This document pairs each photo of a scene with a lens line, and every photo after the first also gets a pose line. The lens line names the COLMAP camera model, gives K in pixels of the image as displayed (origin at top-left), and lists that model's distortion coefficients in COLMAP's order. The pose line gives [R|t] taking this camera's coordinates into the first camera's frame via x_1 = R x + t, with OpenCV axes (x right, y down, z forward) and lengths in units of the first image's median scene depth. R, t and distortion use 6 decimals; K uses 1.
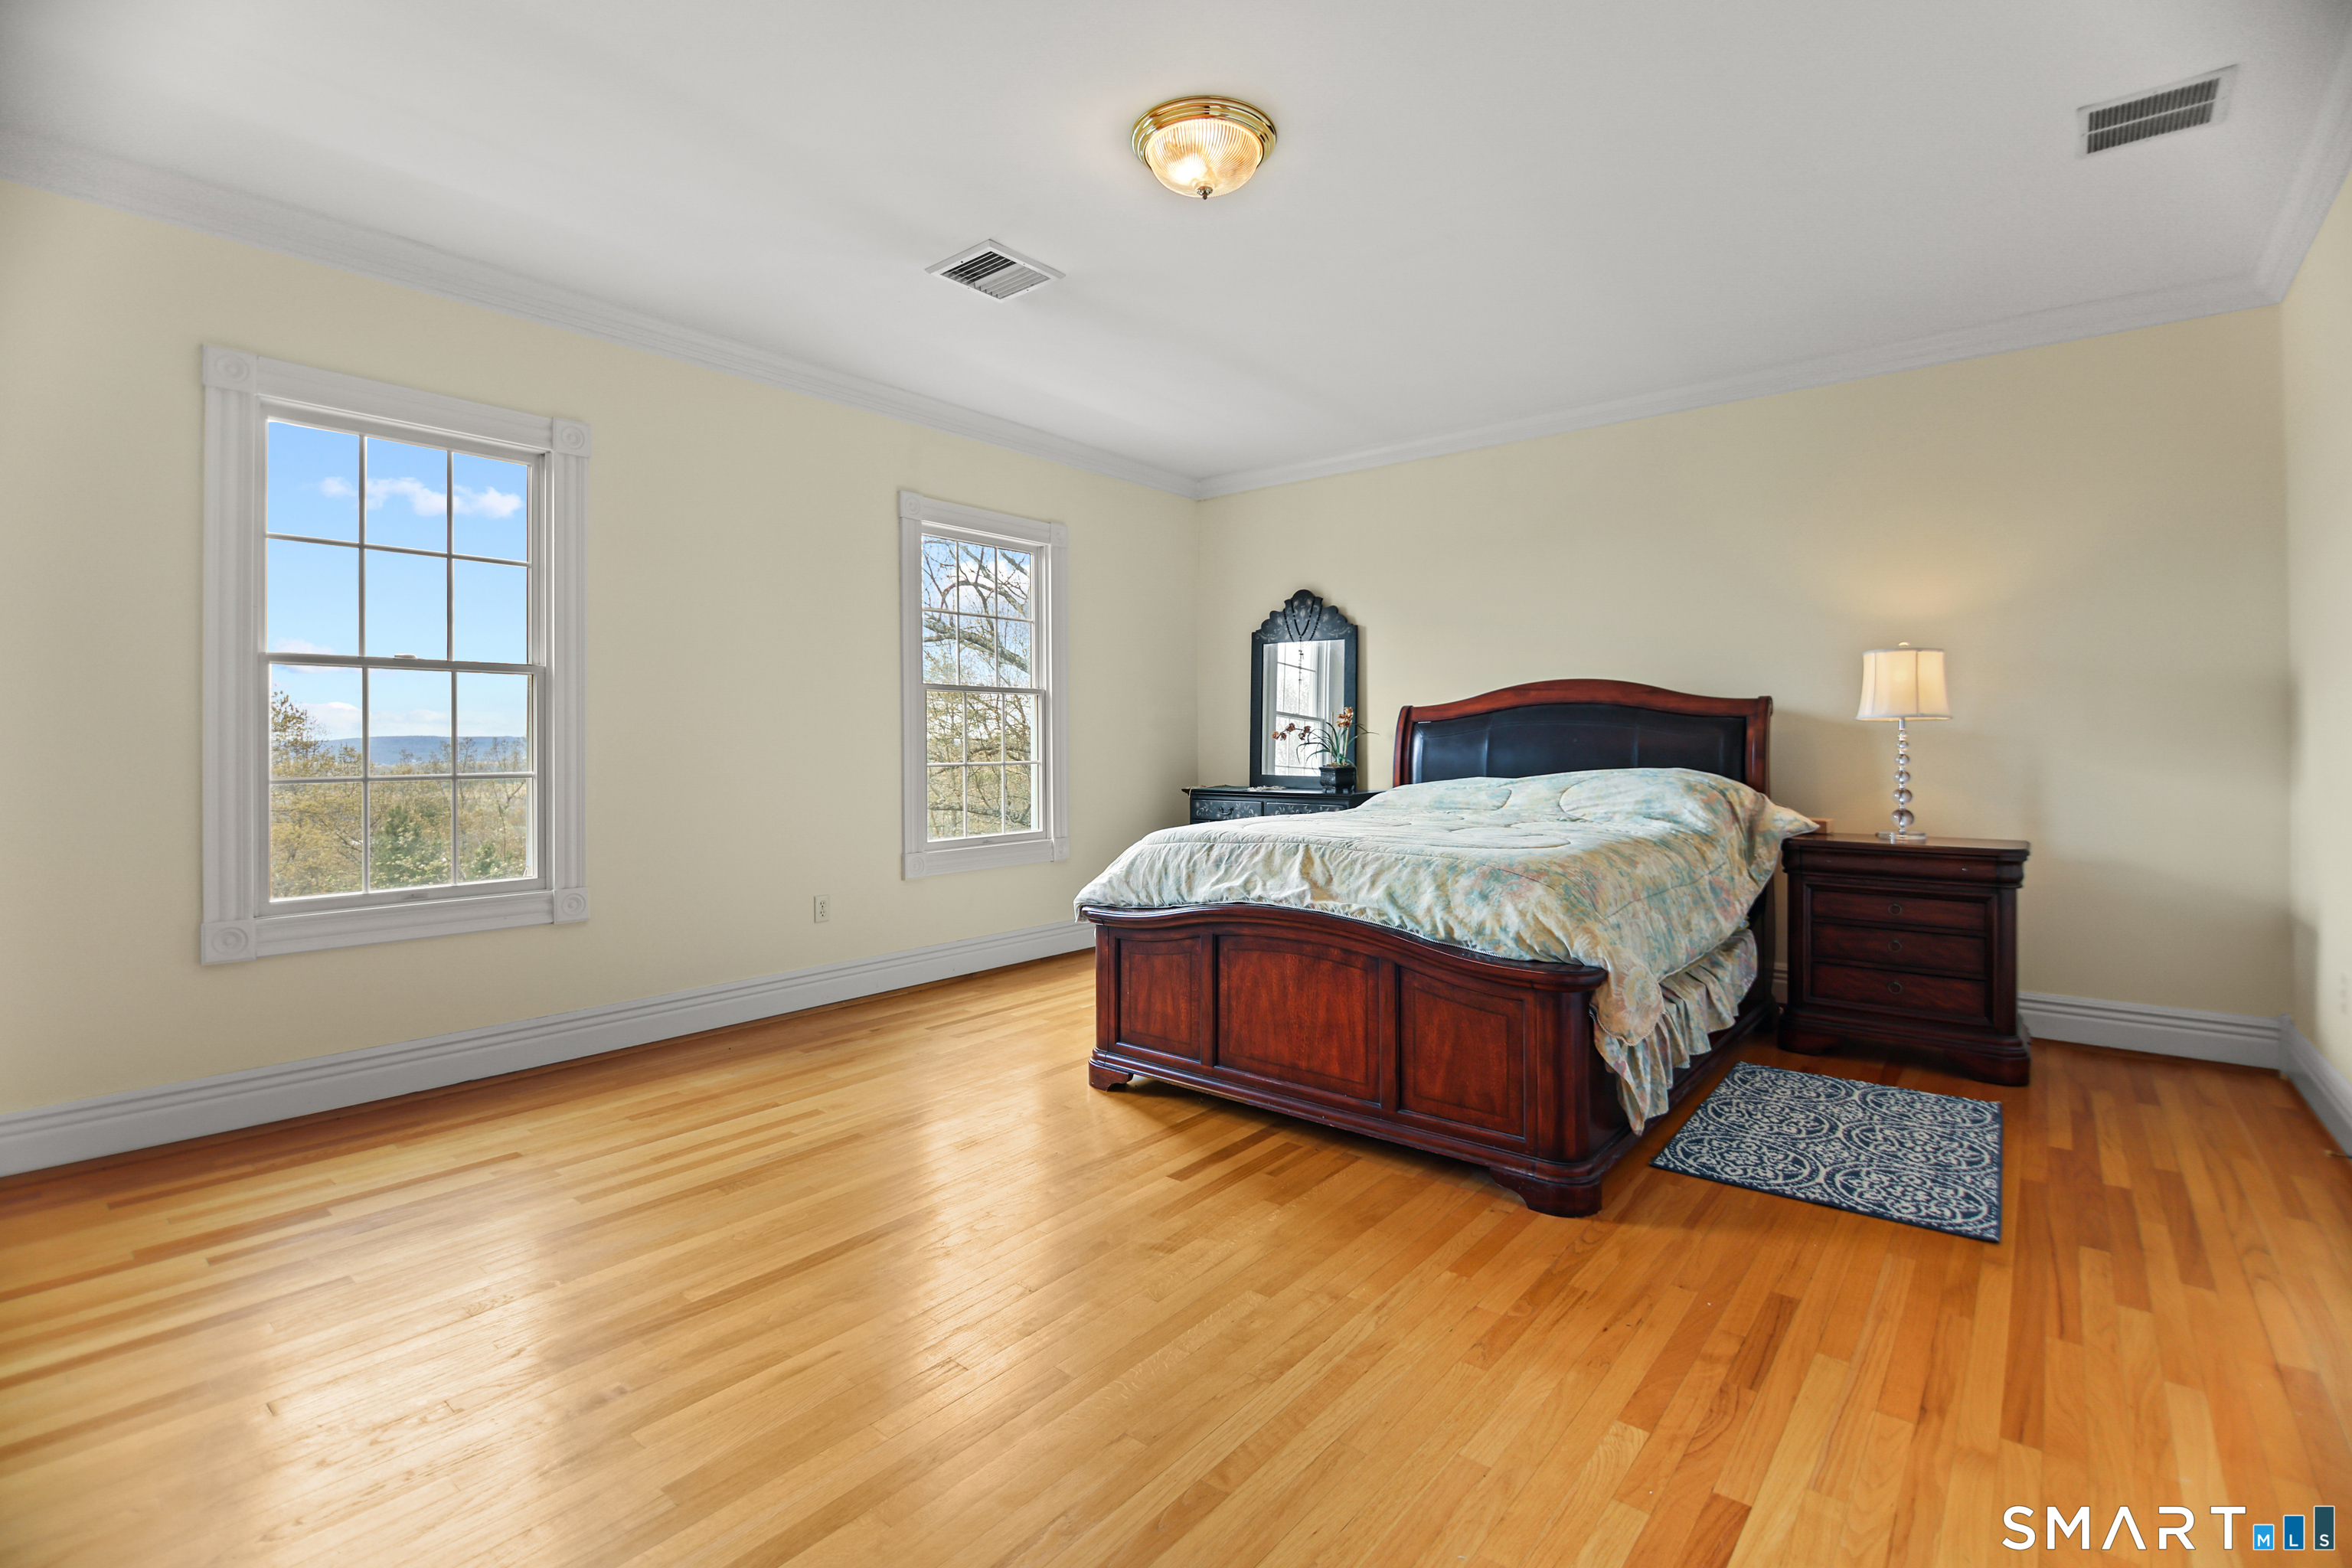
lens RADIAL K [[1053.4, 0, 1189.9], [0, 1053.4, 765.9], [0, 0, 1]] dist [-0.013981, -0.000154]
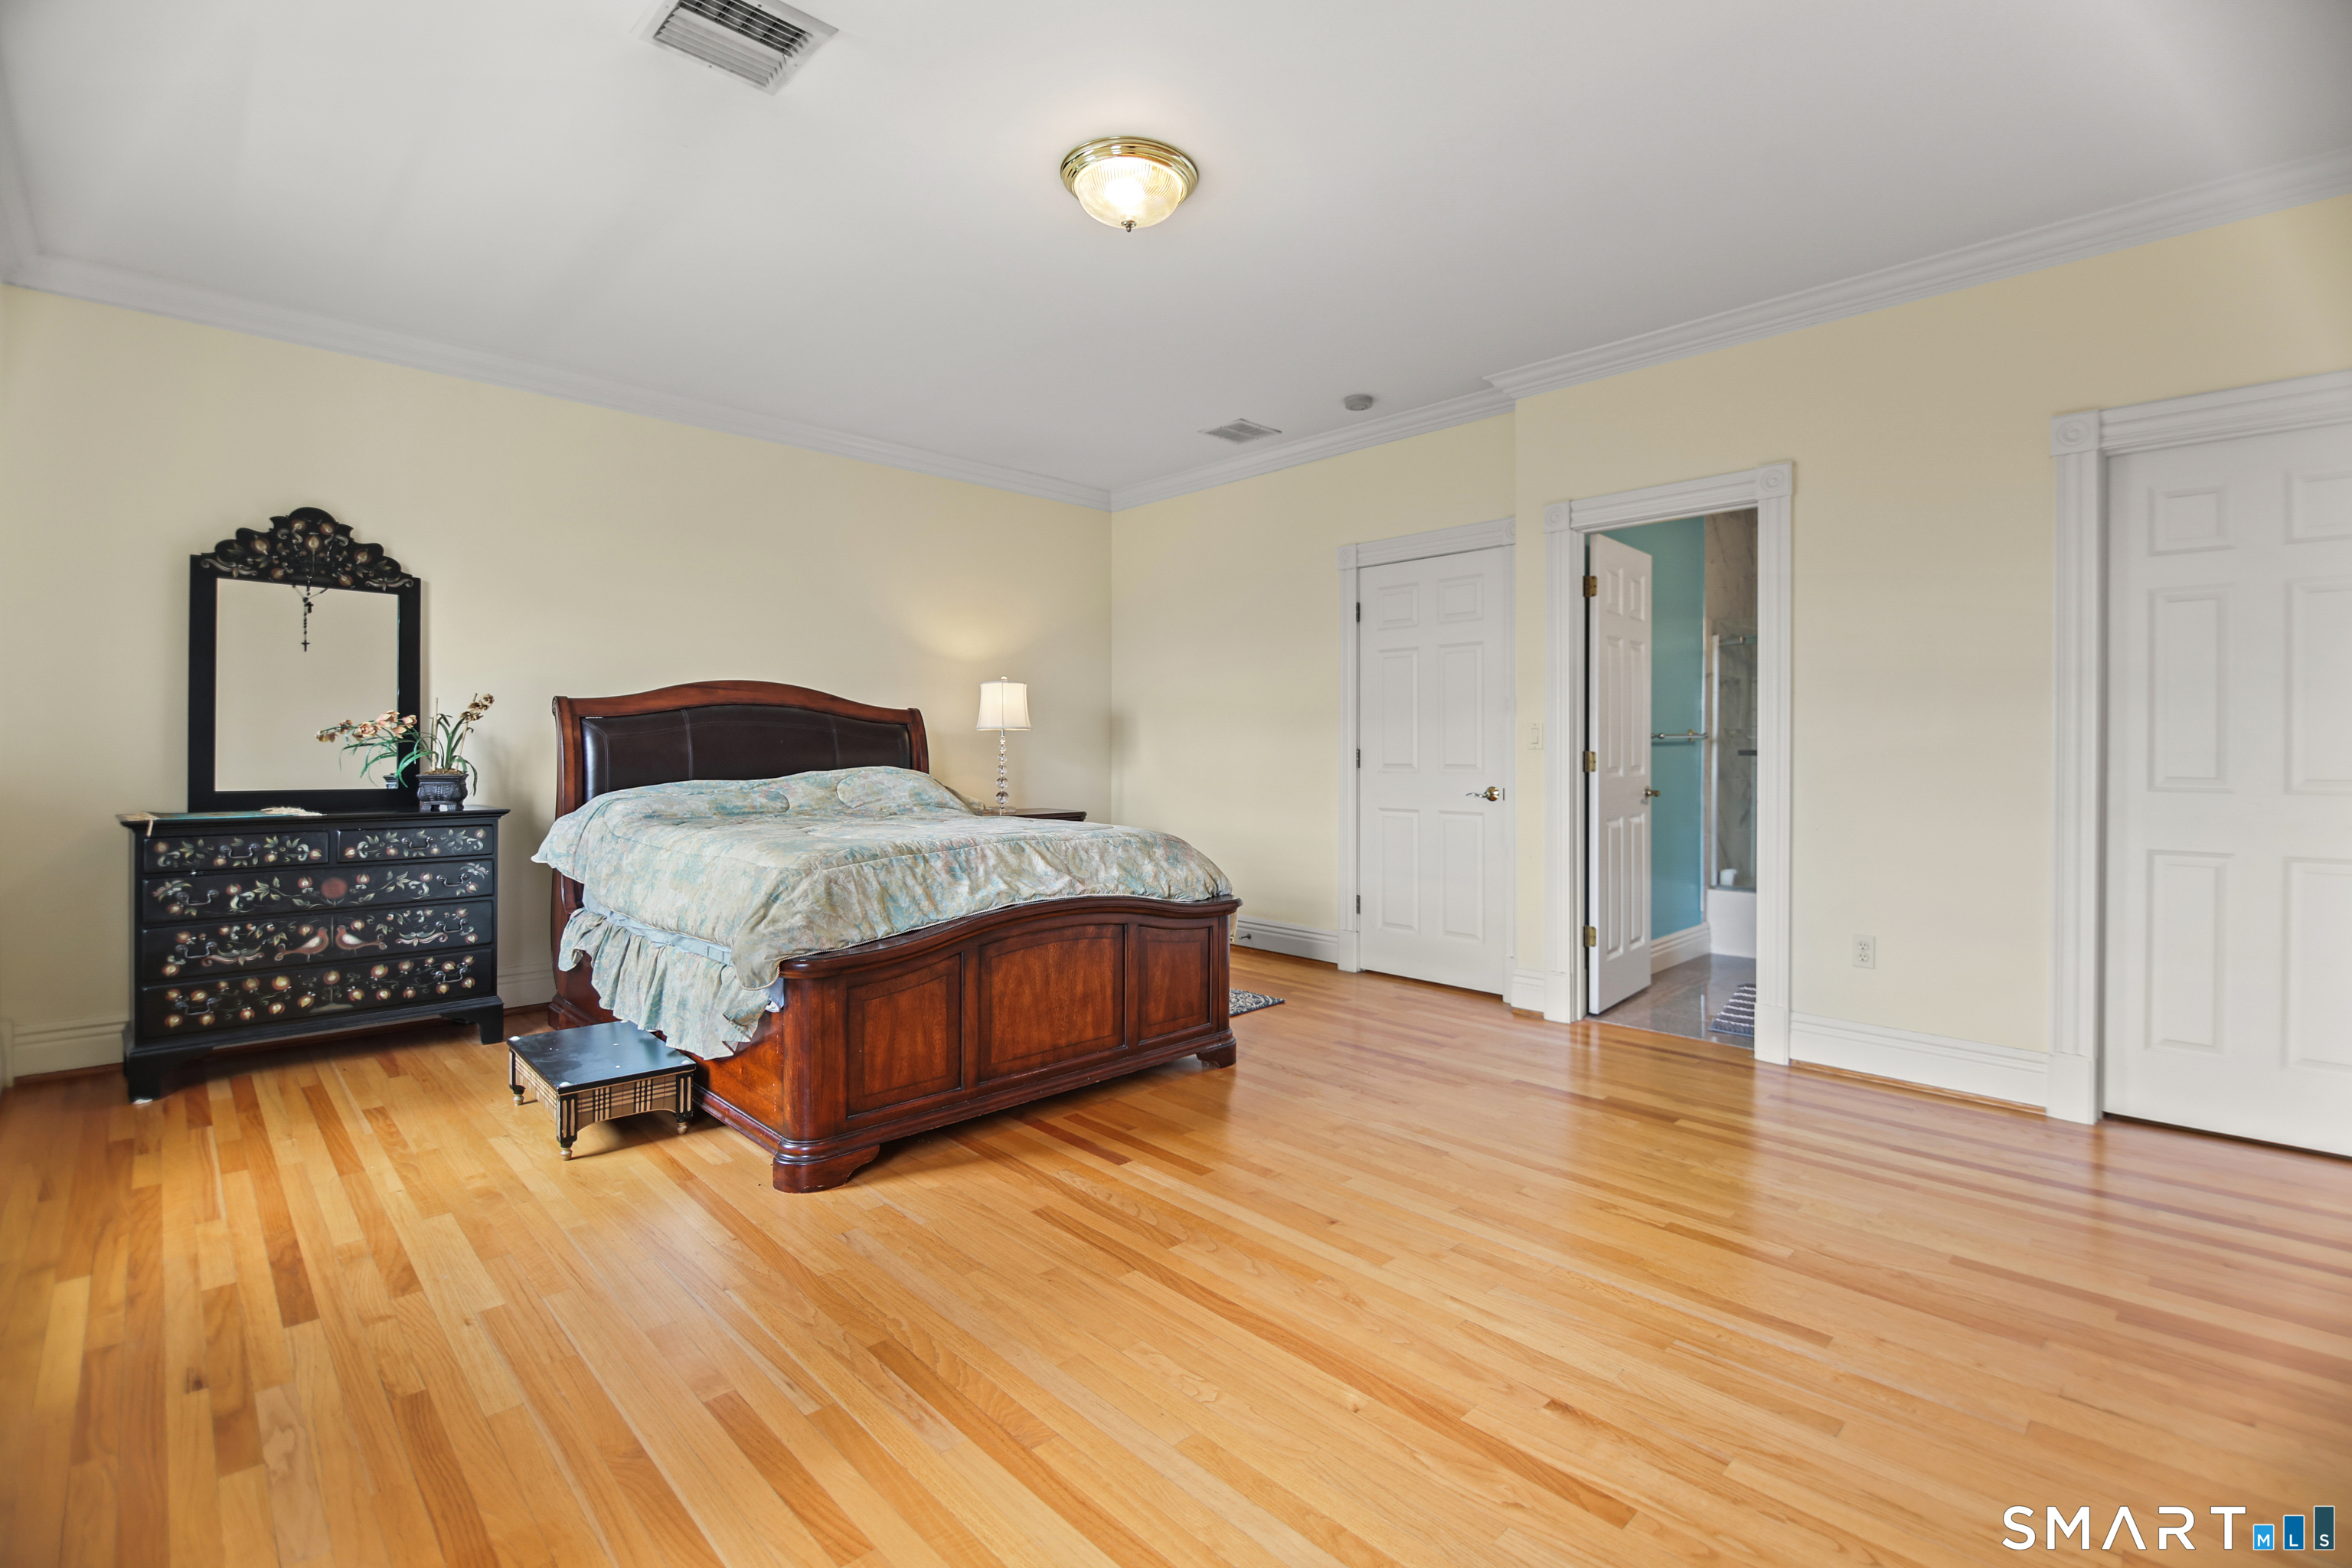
lens RADIAL K [[1053.4, 0, 1189.8], [0, 1053.4, 767.2], [0, 0, 1]] dist [-0.013981, -0.000154]
pose [[0.107203, -0.015926, 0.994110, -0.911749], [0.014898, 0.999785, 0.014410, -0.011461], [-0.994126, 0.013266, 0.107417, 0.721552]]
